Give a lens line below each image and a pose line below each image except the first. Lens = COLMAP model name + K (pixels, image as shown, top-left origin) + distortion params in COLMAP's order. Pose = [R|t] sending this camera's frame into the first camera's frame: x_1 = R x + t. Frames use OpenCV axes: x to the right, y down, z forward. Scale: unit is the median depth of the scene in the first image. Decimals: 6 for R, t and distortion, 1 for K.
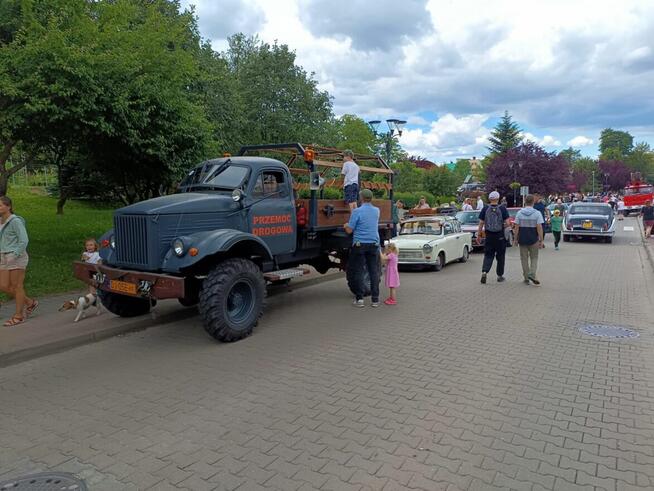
lens RADIAL K [[478.6, 0, 327.0], [0, 478.6, 245.5], [0, 0, 1]] dist [0.052255, -0.044657]
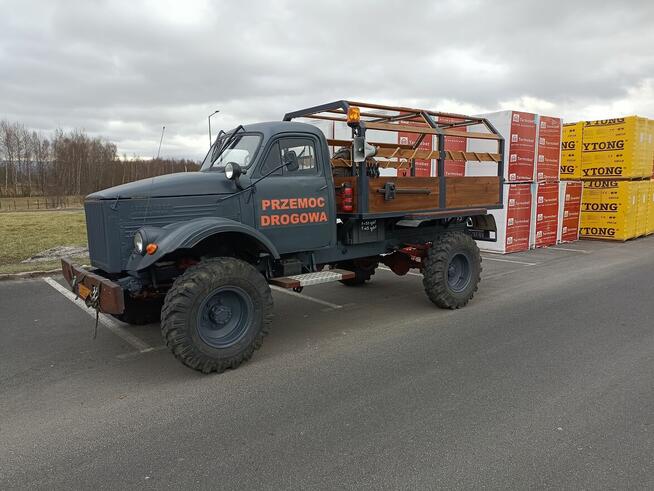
lens RADIAL K [[475.7, 0, 327.0], [0, 475.7, 245.5], [0, 0, 1]] dist [0.053541, -0.041429]
pose [[0.950115, 0.001795, -0.311895, 0.176510], [0.002733, 0.999897, 0.014080, -0.000676], [0.311889, -0.014230, 0.950012, 0.350288]]
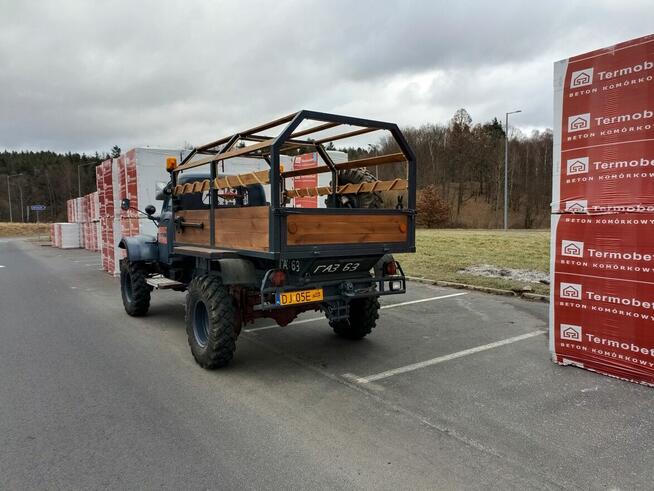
lens RADIAL K [[478.6, 0, 327.0], [0, 478.6, 245.5], [0, 0, 1]] dist [0.052255, -0.044657]
pose [[-0.383321, 0.037351, -0.922859, 0.830561], [-0.095736, 0.992193, 0.079923, -0.156593], [0.918640, 0.118987, -0.376753, 1.925876]]
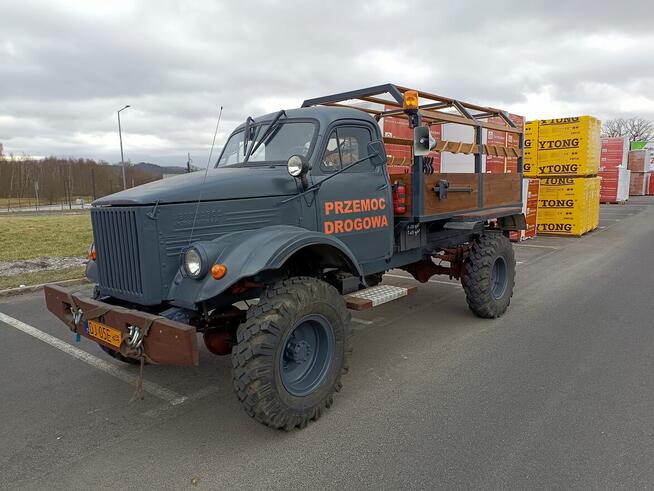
lens RADIAL K [[475.7, 0, 327.0], [0, 475.7, 245.5], [0, 0, 1]] dist [0.053541, -0.041429]
pose [[0.989536, -0.029635, -0.141207, -0.073082], [0.032385, 0.999327, 0.017216, -0.017894], [0.140602, -0.021609, 0.989830, 0.436158]]
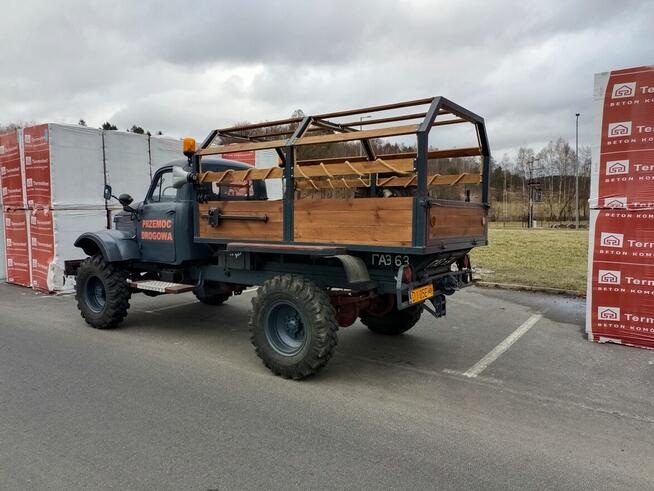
lens RADIAL K [[475.7, 0, 327.0], [0, 475.7, 245.5], [0, 0, 1]] dist [0.053541, -0.041429]
pose [[-0.047651, 0.048639, -0.997679, 0.868891], [-0.105895, 0.992939, 0.053465, -0.106436], [0.993235, 0.108197, -0.042164, 1.494040]]
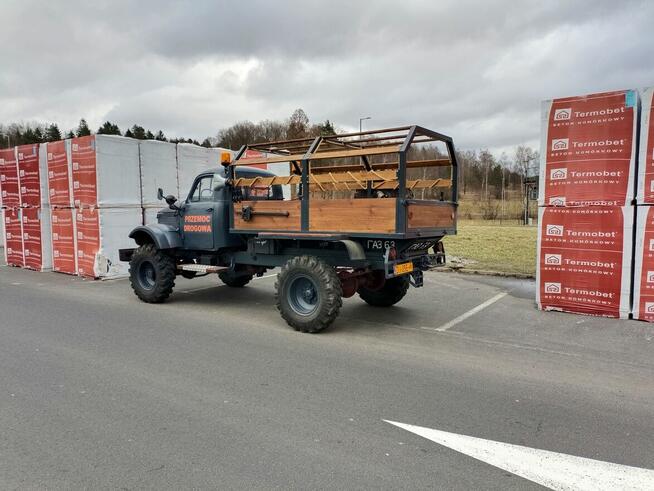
lens RADIAL K [[475.7, 0, 327.0], [0, 475.7, 245.5], [0, 0, 1]] dist [0.053541, -0.041429]
pose [[-0.048021, 0.052006, -0.997492, 1.131154], [-0.103780, 0.992979, 0.056767, -0.097302], [0.993440, 0.106245, -0.042287, 1.493093]]
